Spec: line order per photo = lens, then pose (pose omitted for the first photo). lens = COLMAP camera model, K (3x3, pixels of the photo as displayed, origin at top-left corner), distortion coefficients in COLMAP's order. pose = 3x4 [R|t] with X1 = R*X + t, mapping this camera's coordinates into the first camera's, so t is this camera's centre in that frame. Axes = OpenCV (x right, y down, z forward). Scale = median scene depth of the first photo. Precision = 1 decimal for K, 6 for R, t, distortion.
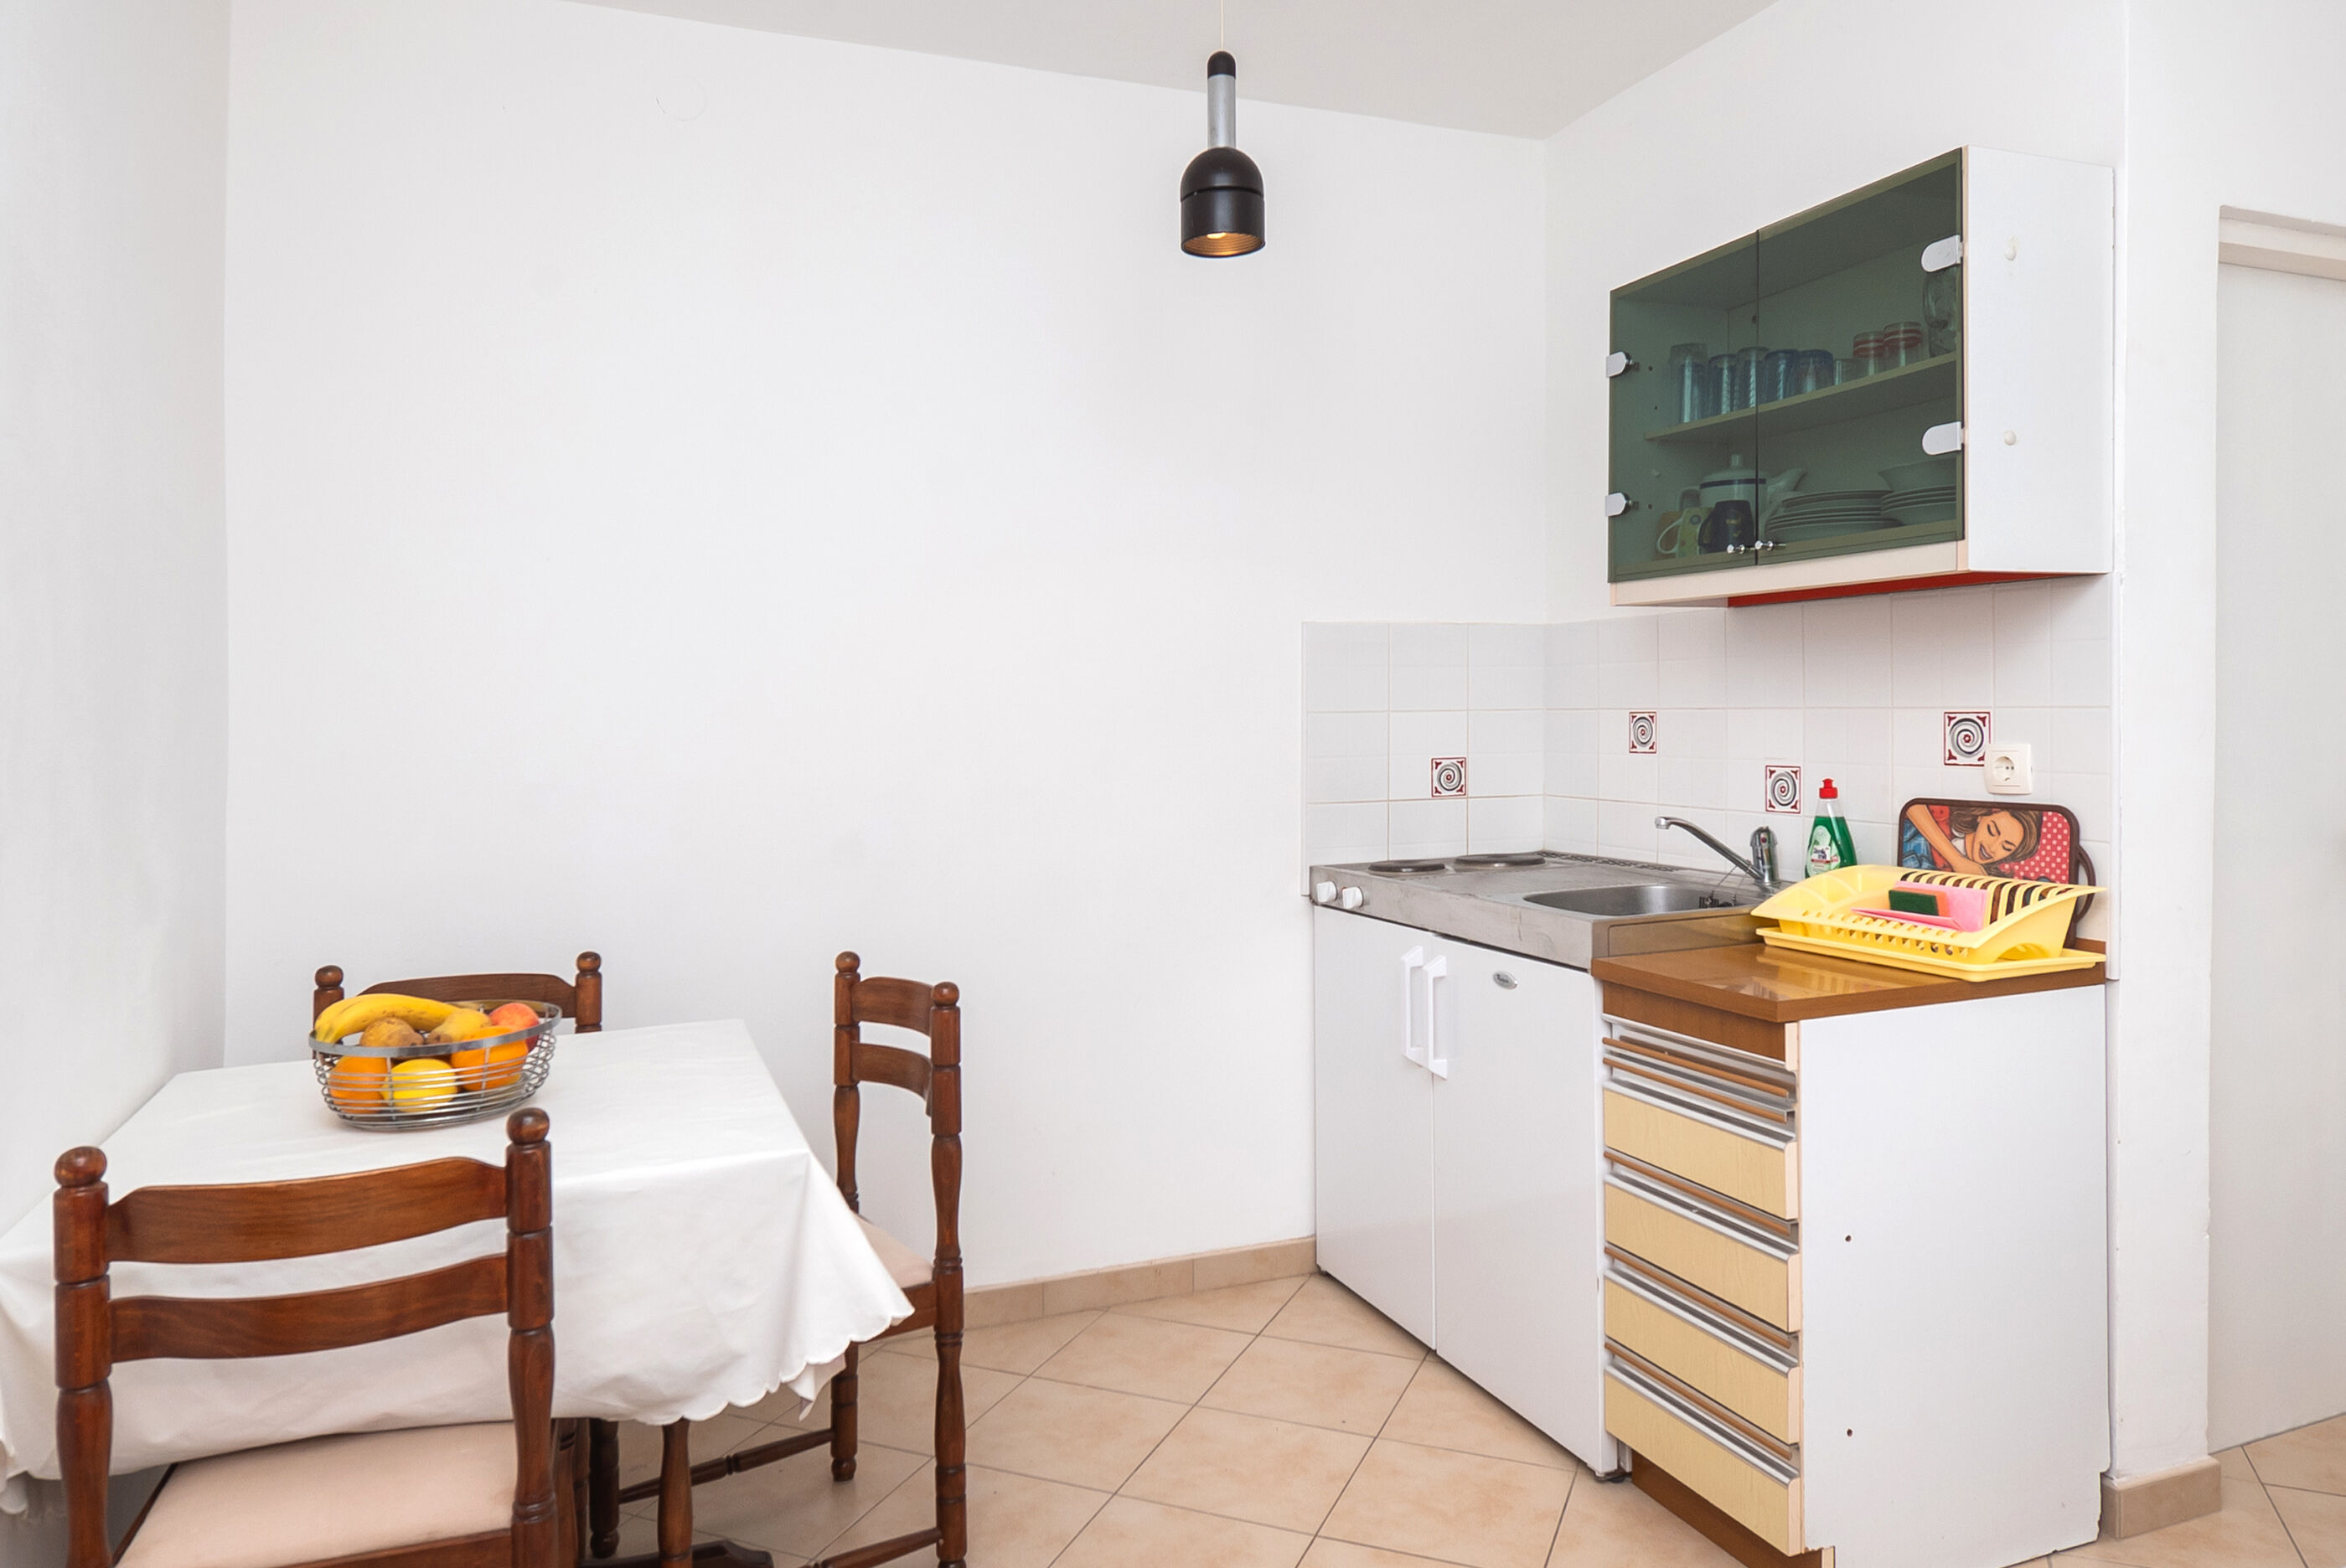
lens RADIAL K [[1517.7, 0, 1161.1], [0, 1517.7, 732.5], [0, 0, 1]] dist [-0.003495, -0.001774]
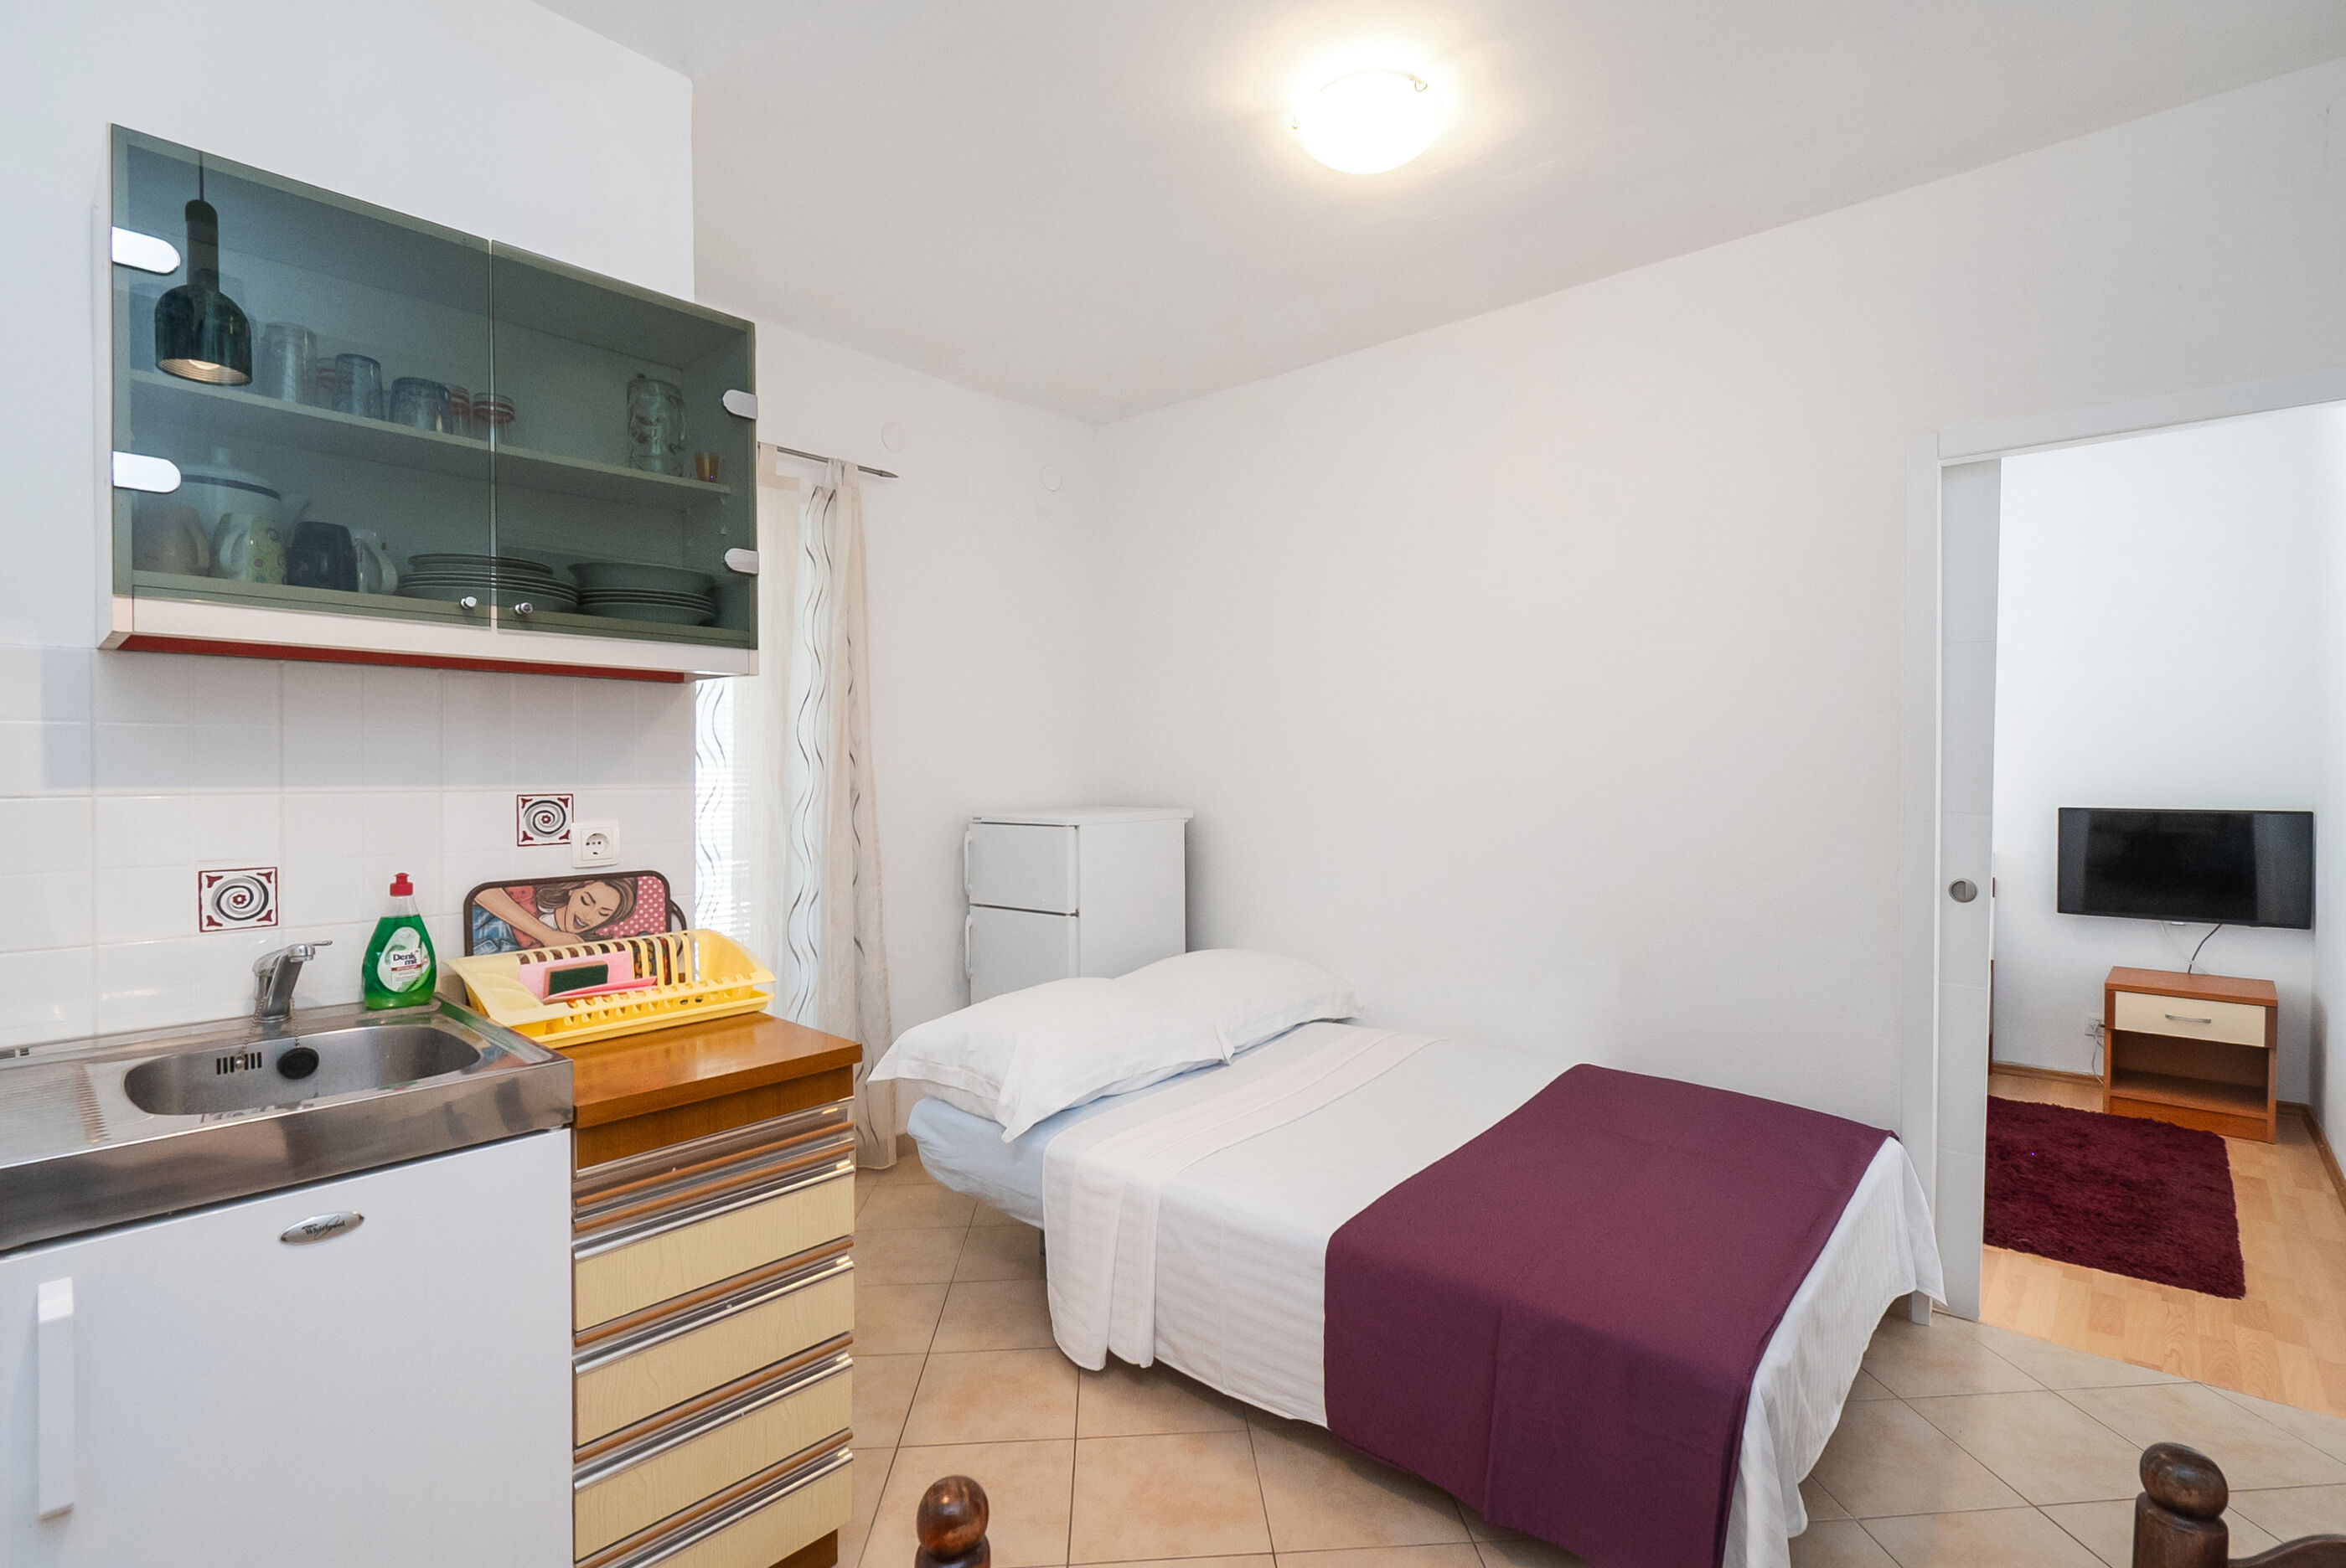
lens RADIAL K [[1074.2, 0, 1178.4], [0, 1074.2, 795.1], [0, 0, 1]] dist [0.014223, -0.011783]
pose [[-0.460397, -0.003066, 0.887708, -0.348641], [0.024582, 0.999567, 0.016201, -0.014673], [-0.887373, 0.029281, -0.460122, 0.969859]]
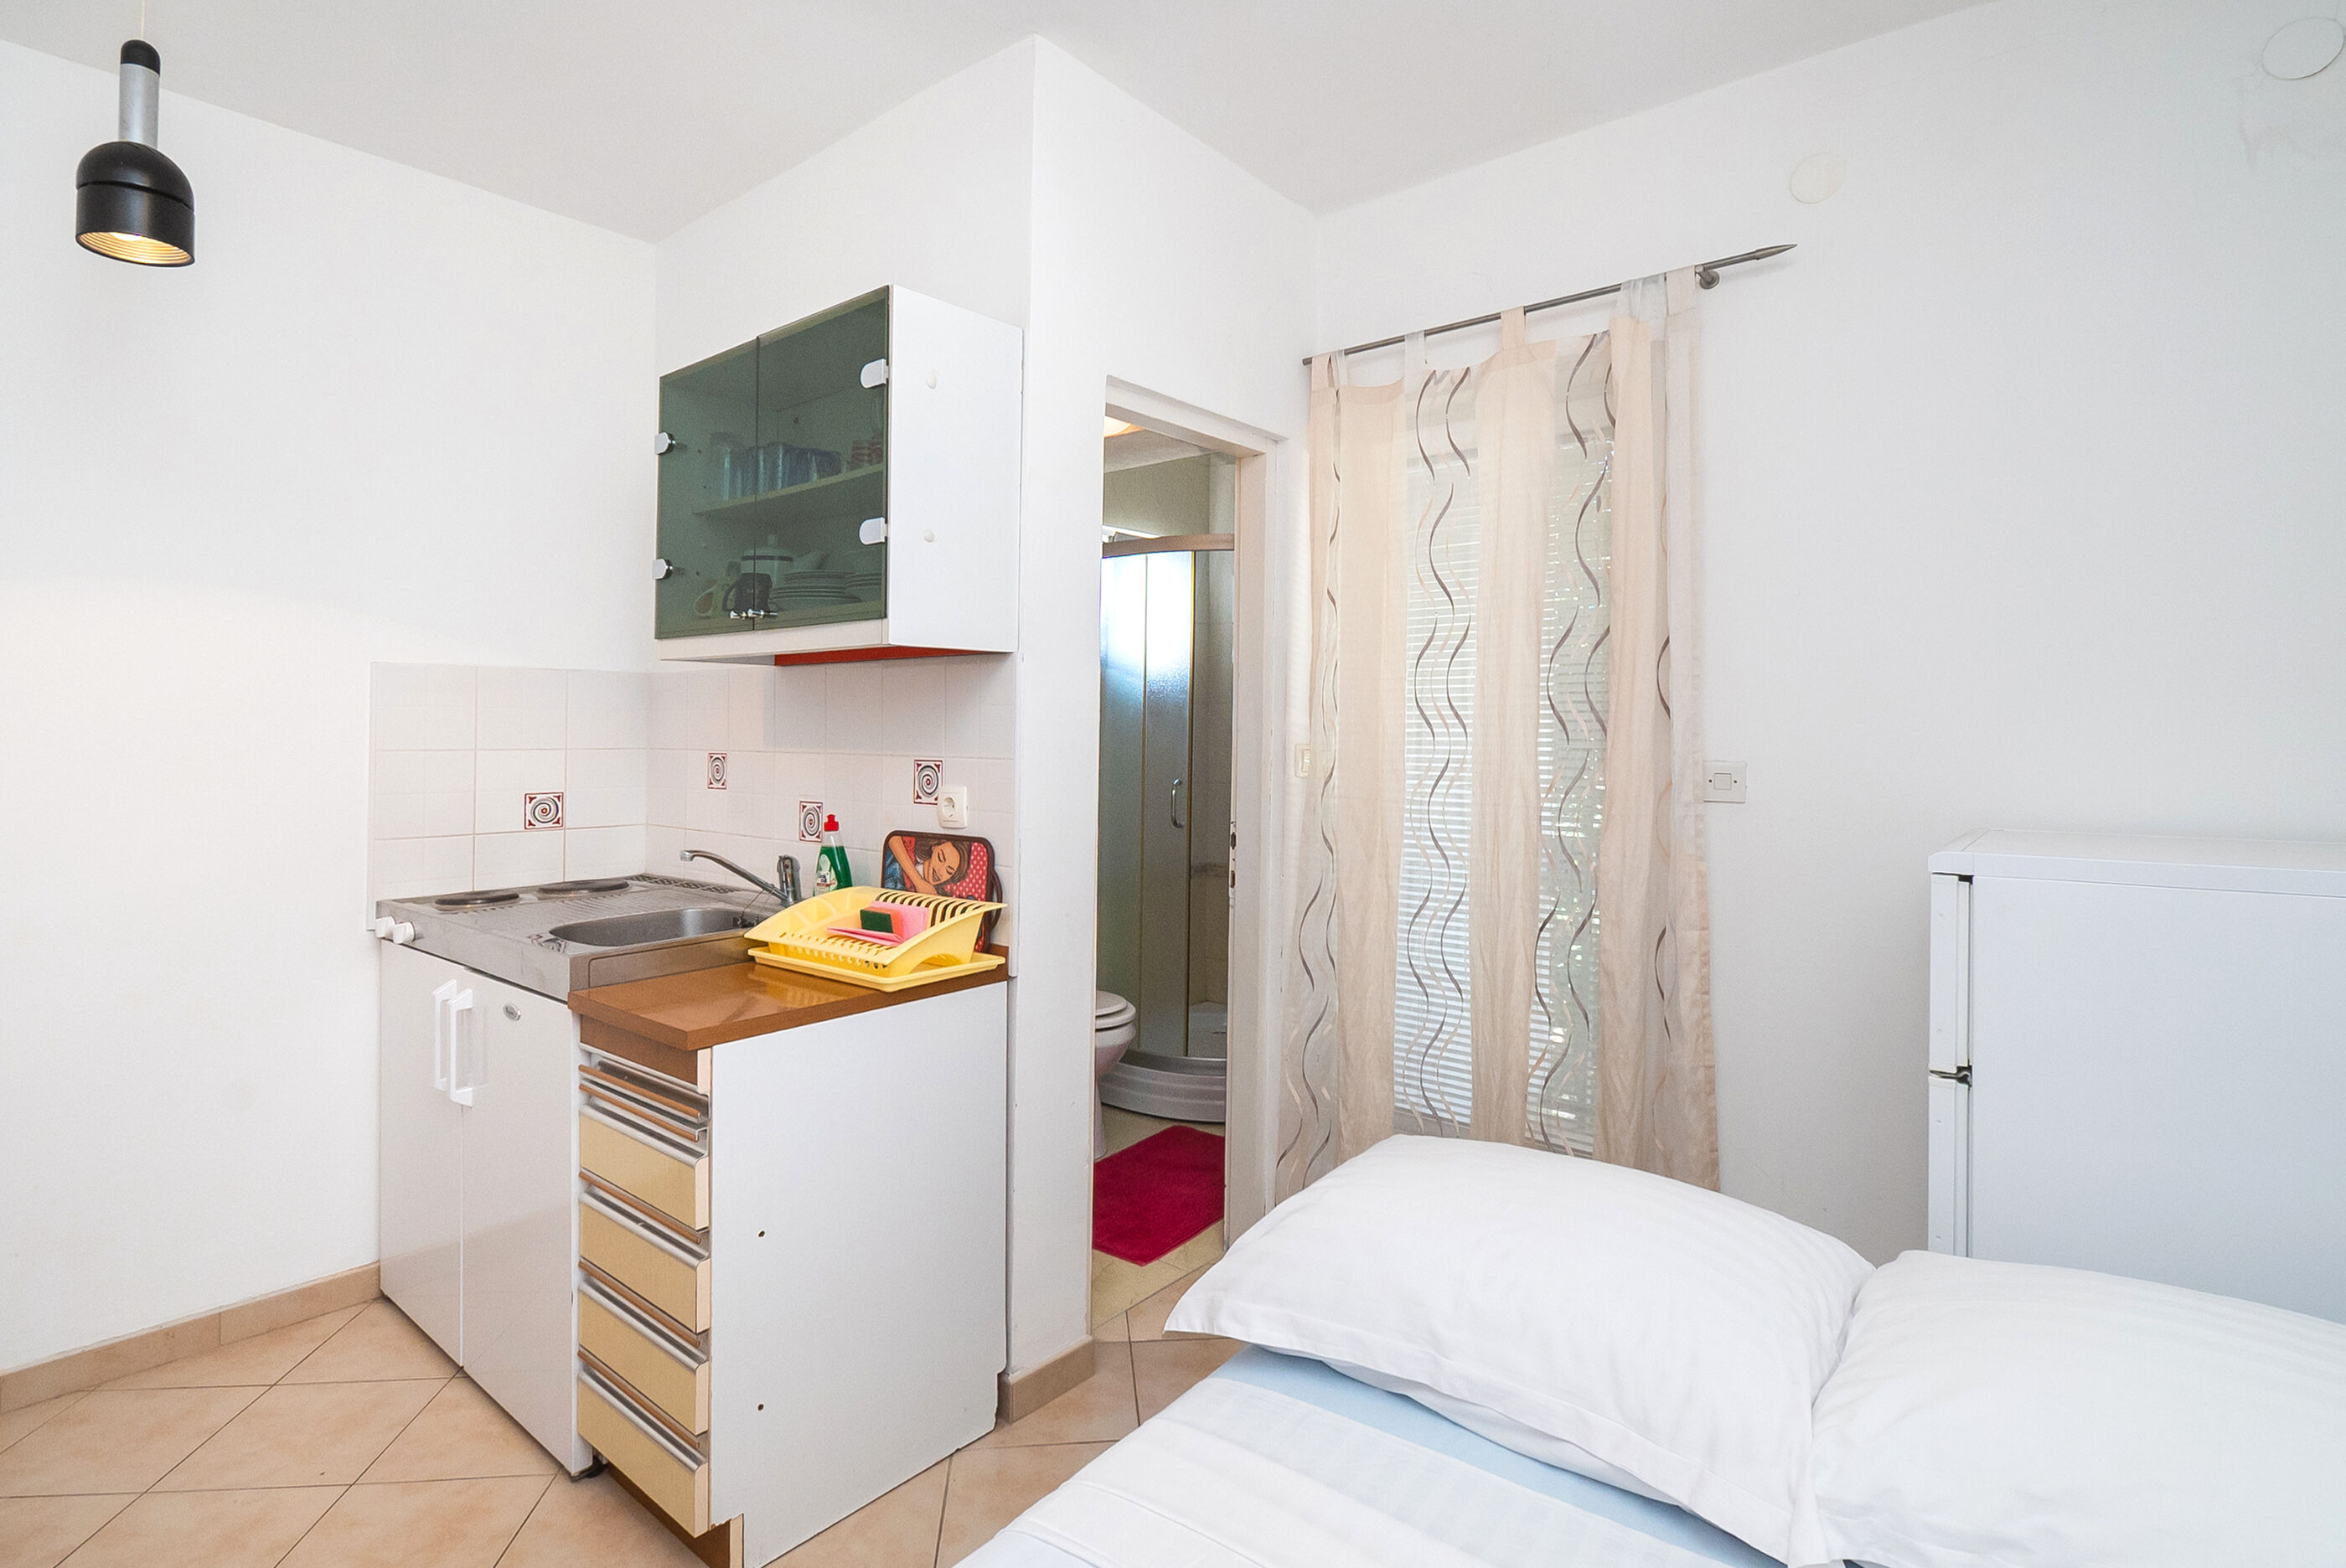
lens RADIAL K [[1156.6, 0, 1131.4], [0, 1156.6, 762.0], [0, 0, 1]] dist [0.006597, -0.006956]
pose [[0.881802, 0.005557, 0.471588, 0.239638], [-0.008960, 0.999948, 0.004971, -0.018804], [-0.471536, -0.008609, 0.881805, 0.099222]]
